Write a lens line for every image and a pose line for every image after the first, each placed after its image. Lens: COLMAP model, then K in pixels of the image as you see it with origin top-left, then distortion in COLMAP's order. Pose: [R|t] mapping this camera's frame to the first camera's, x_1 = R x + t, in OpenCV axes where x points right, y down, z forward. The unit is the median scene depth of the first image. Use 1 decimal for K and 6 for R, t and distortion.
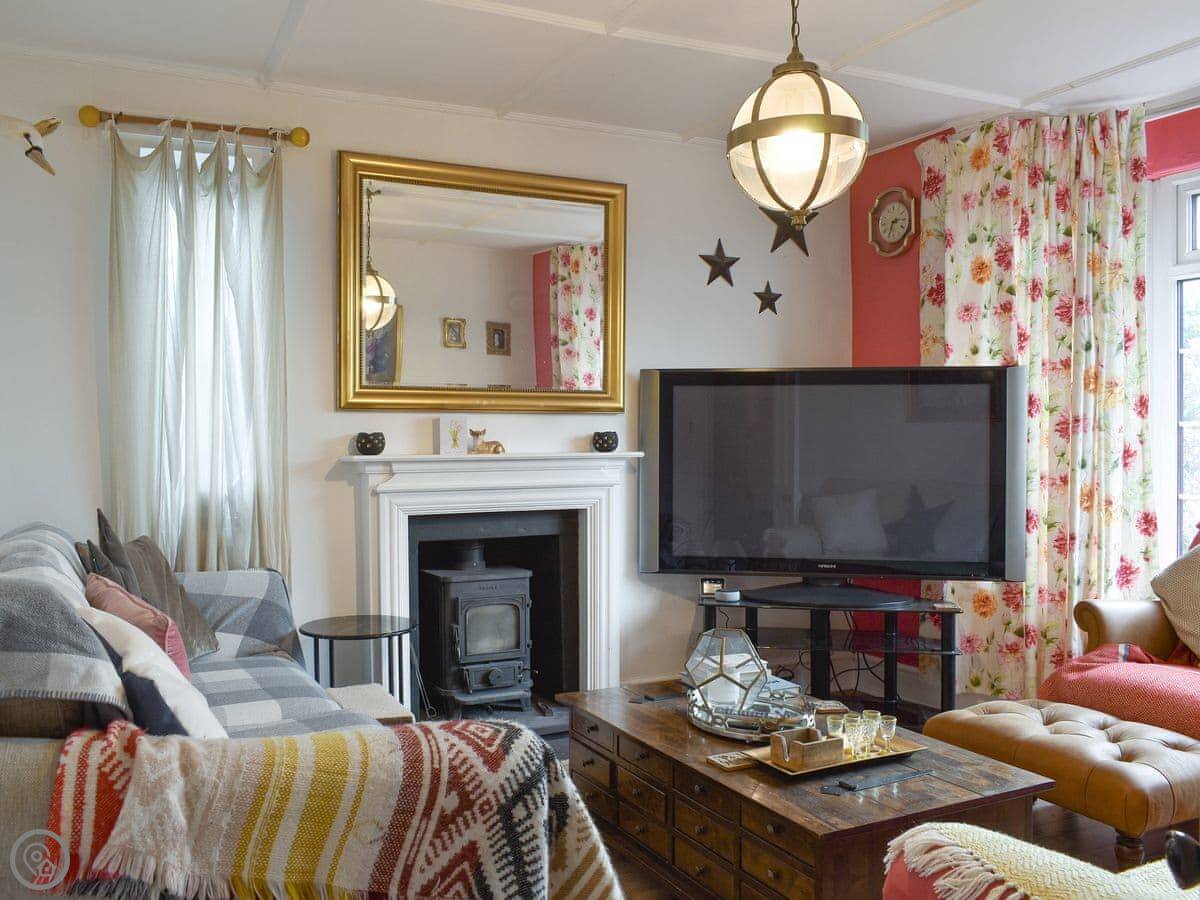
lens RADIAL K [[1030.4, 0, 600.0], [0, 1030.4, 450.0], [0, 0, 1]] dist [-0.061602, 0.001466]
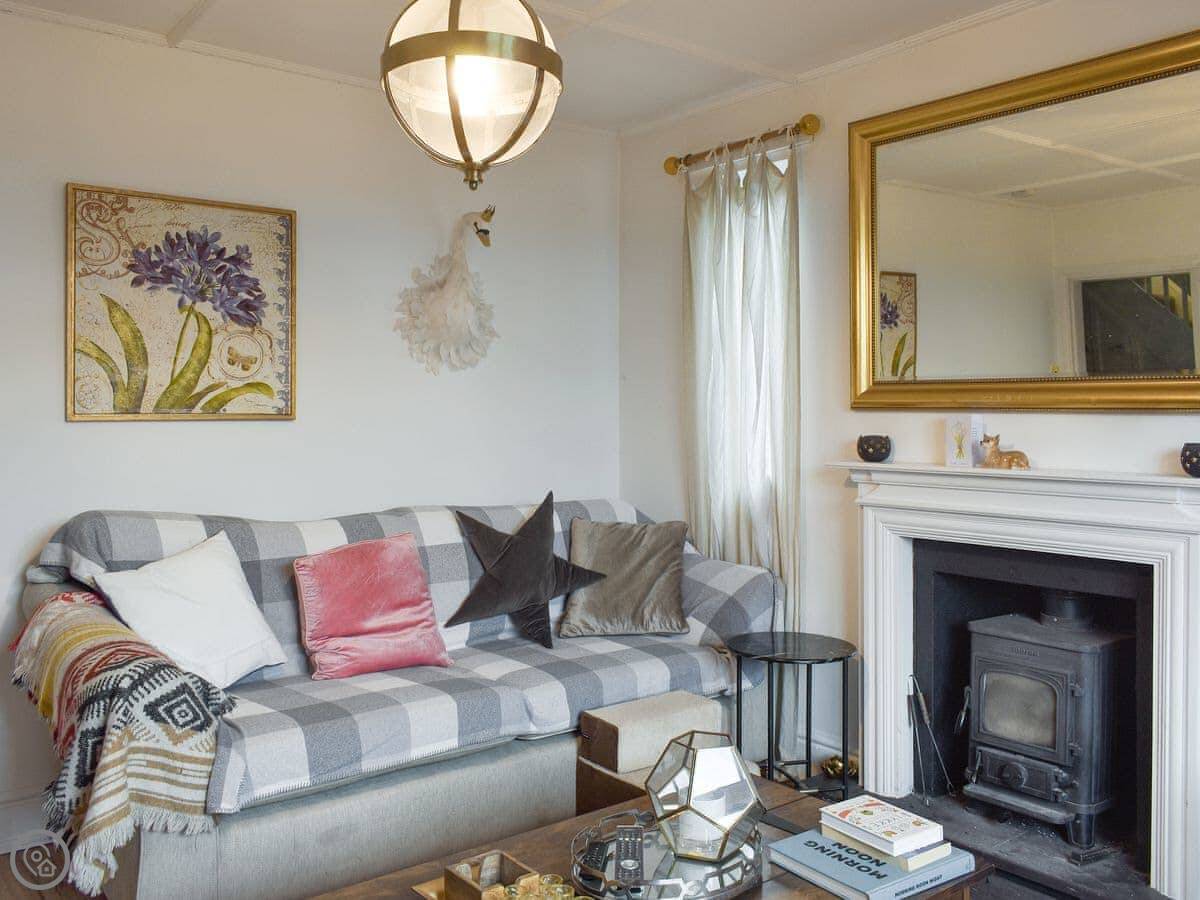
lens RADIAL K [[1027.6, 0, 600.1], [0, 1027.6, 416.1], [0, 0, 1]] dist [-0.057440, 0.000203]
pose [[0.153073, 0.007207, -0.988189, 0.529280], [-0.017346, 0.999839, 0.004605, -0.029742], [0.988063, 0.016436, 0.153173, 0.565503]]
